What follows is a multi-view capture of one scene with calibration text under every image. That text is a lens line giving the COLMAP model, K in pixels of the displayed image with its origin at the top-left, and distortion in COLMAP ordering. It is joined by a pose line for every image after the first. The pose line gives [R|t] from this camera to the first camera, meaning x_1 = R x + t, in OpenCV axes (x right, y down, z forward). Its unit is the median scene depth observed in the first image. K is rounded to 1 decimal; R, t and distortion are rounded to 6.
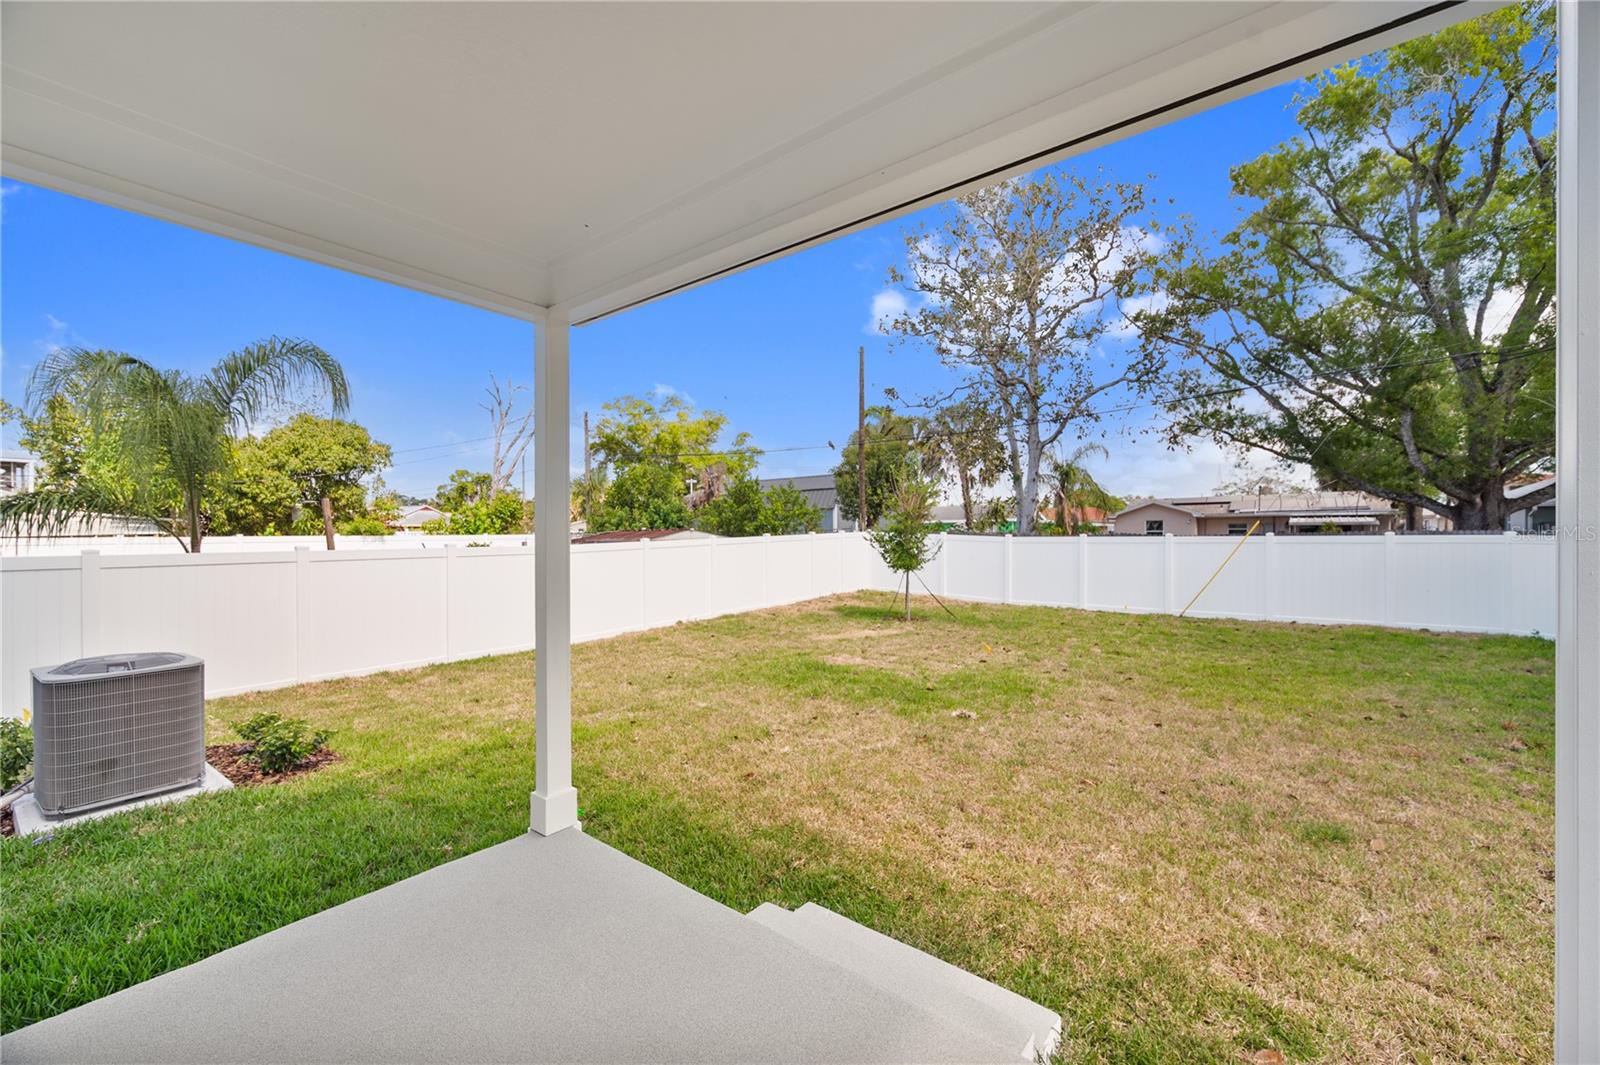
lens RADIAL K [[626.4, 0, 800.0], [0, 626.4, 532.5], [0, 0, 1]] dist [0.000097, 0.000000]
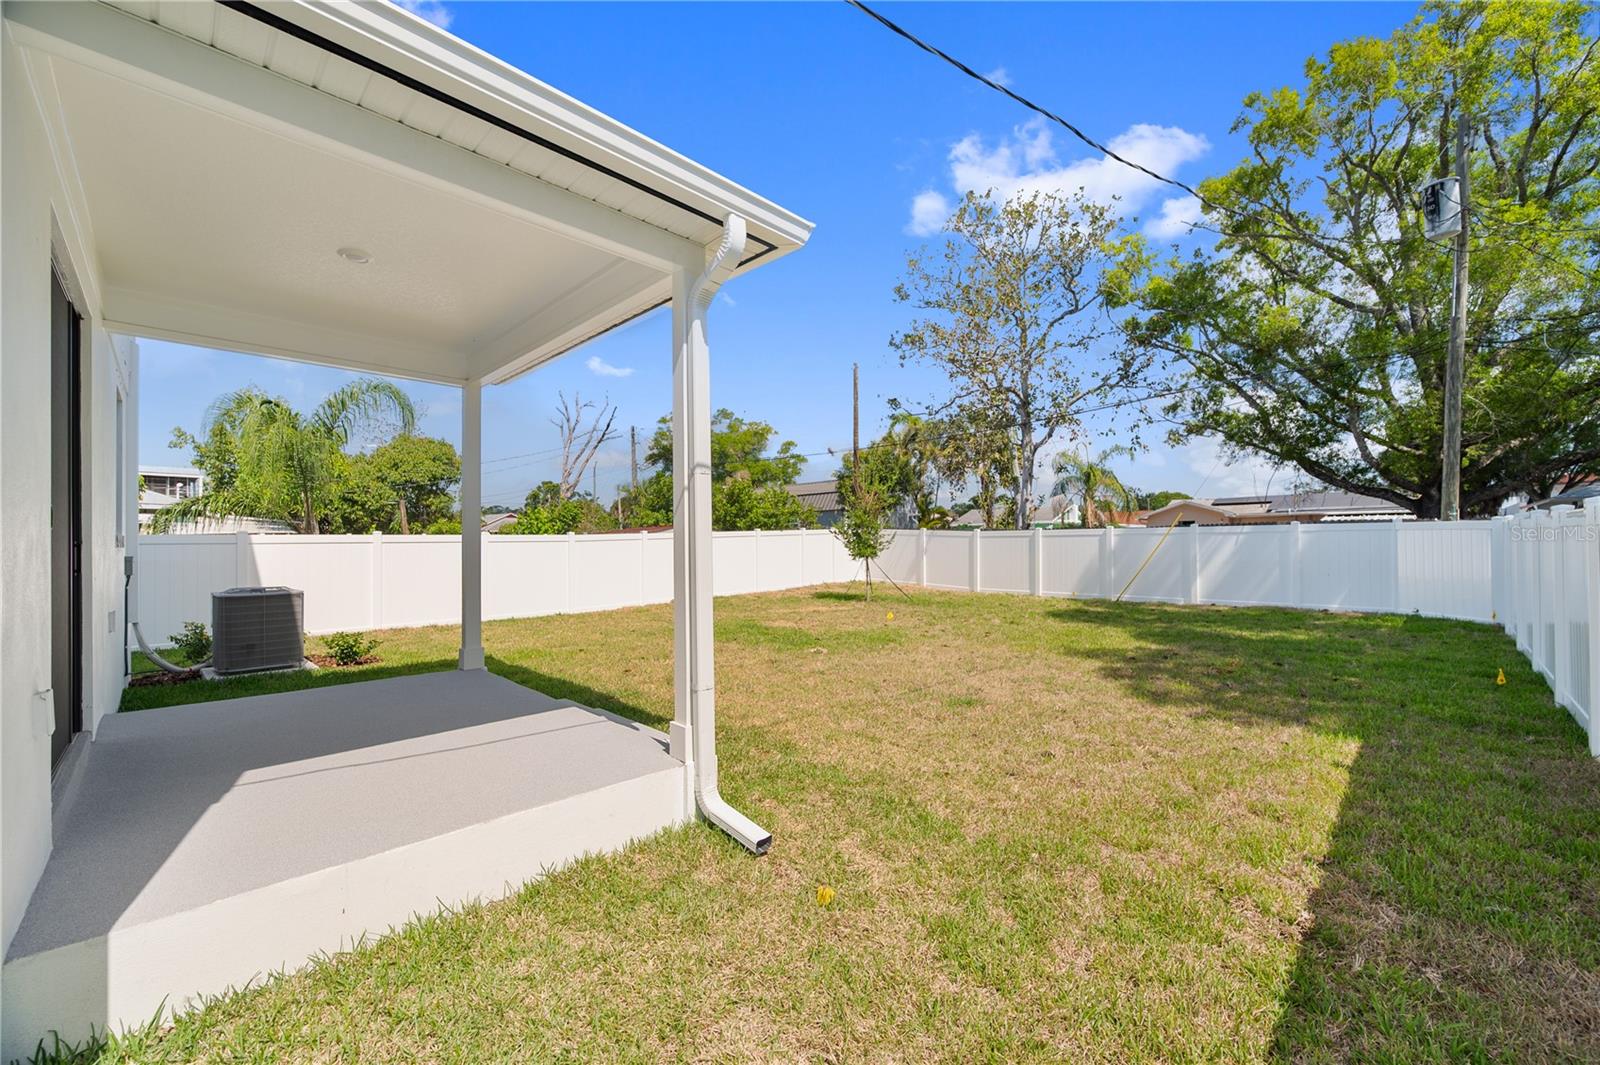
lens RADIAL K [[624.8, 0, 800.0], [0, 624.8, 532.5], [0, 0, 1]] dist [0.000713, 0.000071]
pose [[0.992998, -0.004169, -0.118054, 0.116460], [0.002765, 0.999923, -0.012058, 0.016414], [0.118095, 0.011647, 0.992934, -0.103039]]
